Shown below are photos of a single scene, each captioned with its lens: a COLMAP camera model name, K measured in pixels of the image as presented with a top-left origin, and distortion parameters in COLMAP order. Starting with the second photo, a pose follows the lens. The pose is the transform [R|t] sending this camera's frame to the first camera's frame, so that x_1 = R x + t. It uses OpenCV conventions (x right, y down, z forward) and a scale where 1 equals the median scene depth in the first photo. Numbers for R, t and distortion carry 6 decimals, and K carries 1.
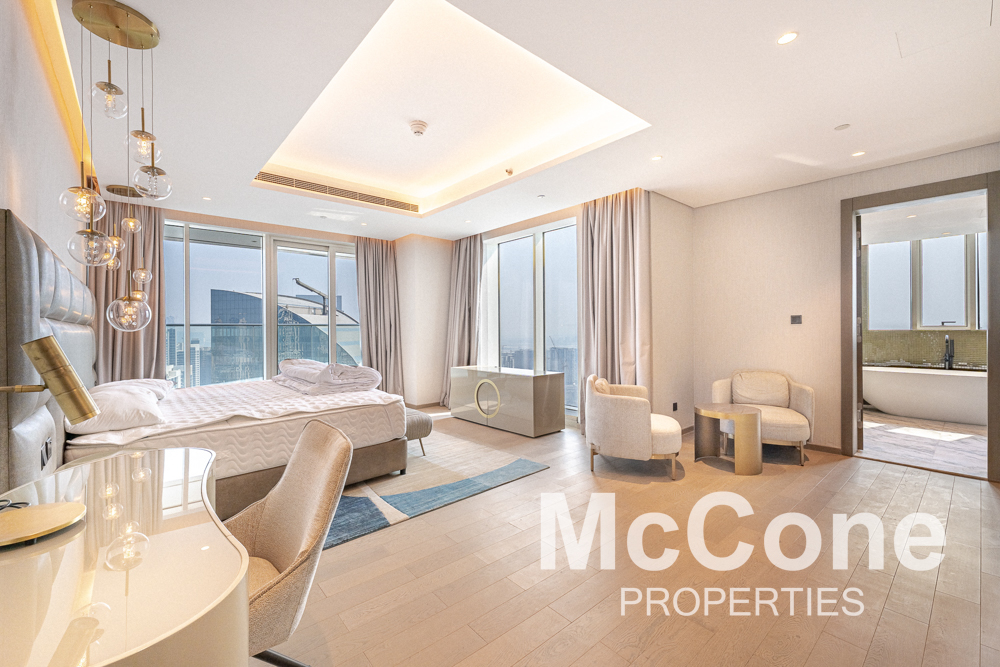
lens RADIAL K [[400.4, 0, 499.6], [0, 400.4, 330.9], [0, 0, 1]] dist [-0.001210, 0.000609]
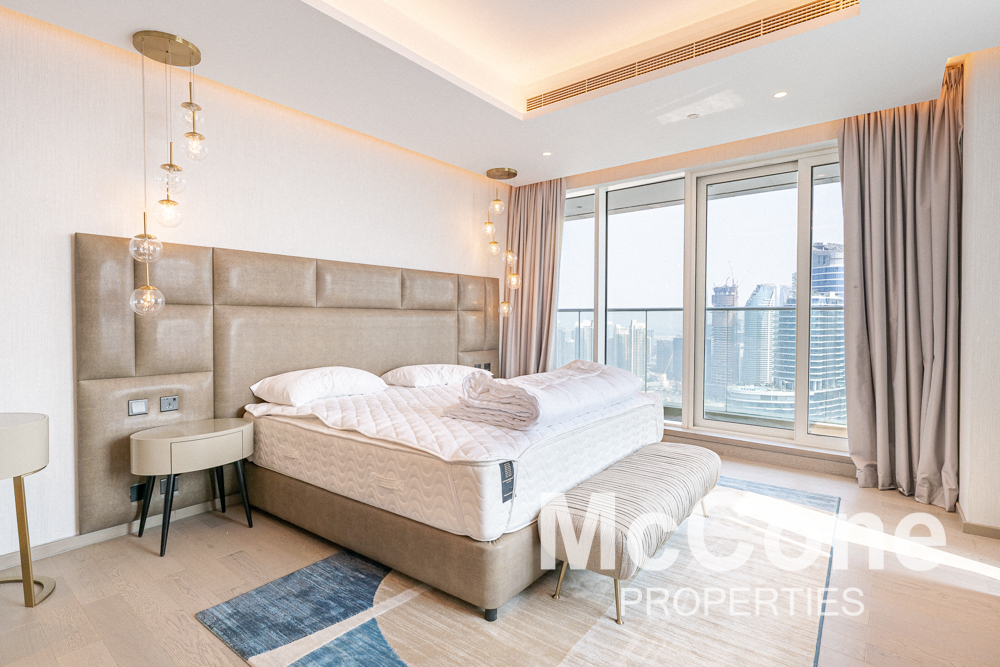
lens RADIAL K [[525.7, 0, 500.3], [0, 525.7, 323.4], [0, 0, 1]] dist [-0.004843, -0.000348]
pose [[0.141817, 0.015903, -0.989765, 0.338786], [-0.009669, 0.999845, 0.014680, -0.003750], [0.989846, 0.007489, 0.141949, 0.832221]]
